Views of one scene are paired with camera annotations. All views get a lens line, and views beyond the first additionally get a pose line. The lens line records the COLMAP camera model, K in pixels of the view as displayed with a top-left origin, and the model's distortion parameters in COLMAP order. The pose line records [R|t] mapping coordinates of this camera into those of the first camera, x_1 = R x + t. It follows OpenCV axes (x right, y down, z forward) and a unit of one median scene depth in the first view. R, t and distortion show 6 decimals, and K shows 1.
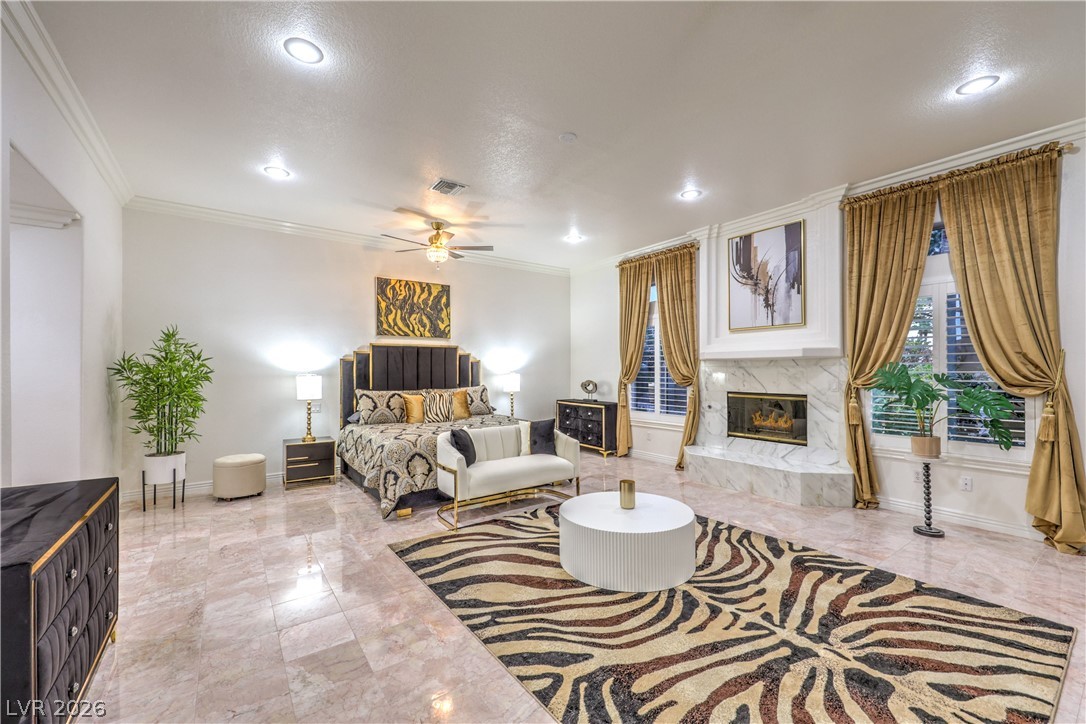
lens RADIAL K [[449.4, 0, 523.3], [0, 449.4, 366.8], [0, 0, 1]] dist [-0.003256, 0.001595]
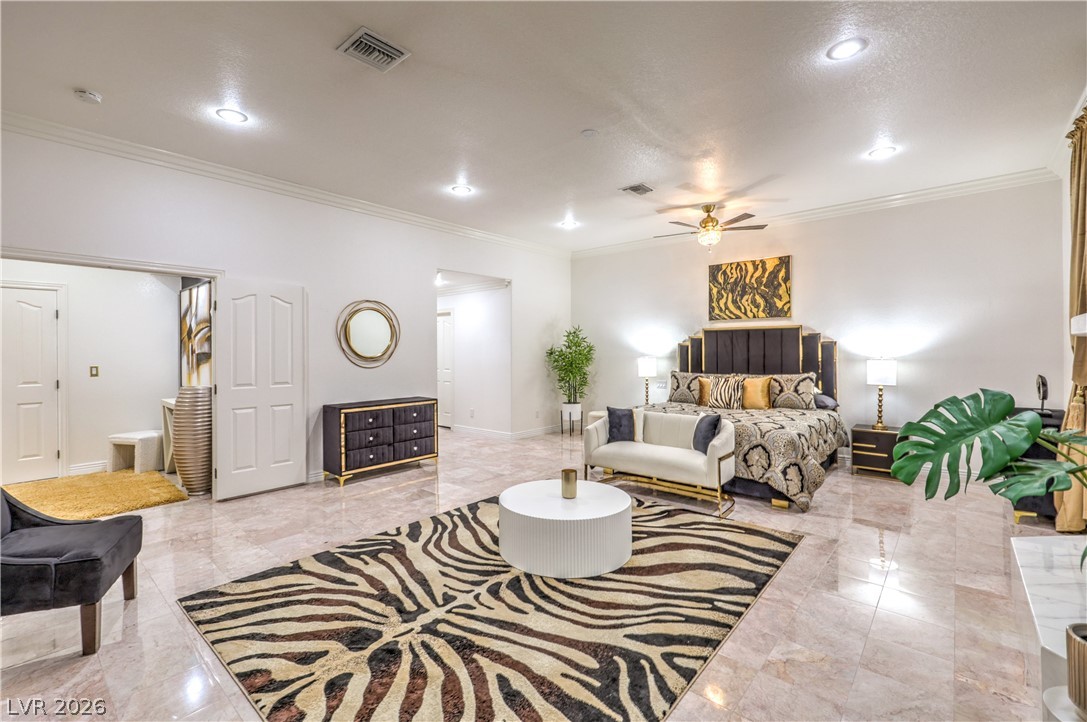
lens RADIAL K [[449.8, 0, 539.0], [0, 449.8, 348.0], [0, 0, 1]] dist [-0.003256, 0.001595]
pose [[0.241849, -0.004911, -0.970301, 0.994848], [0.011013, 0.999937, -0.002316, -0.013066], [0.970251, -0.010126, 0.241888, 0.584647]]
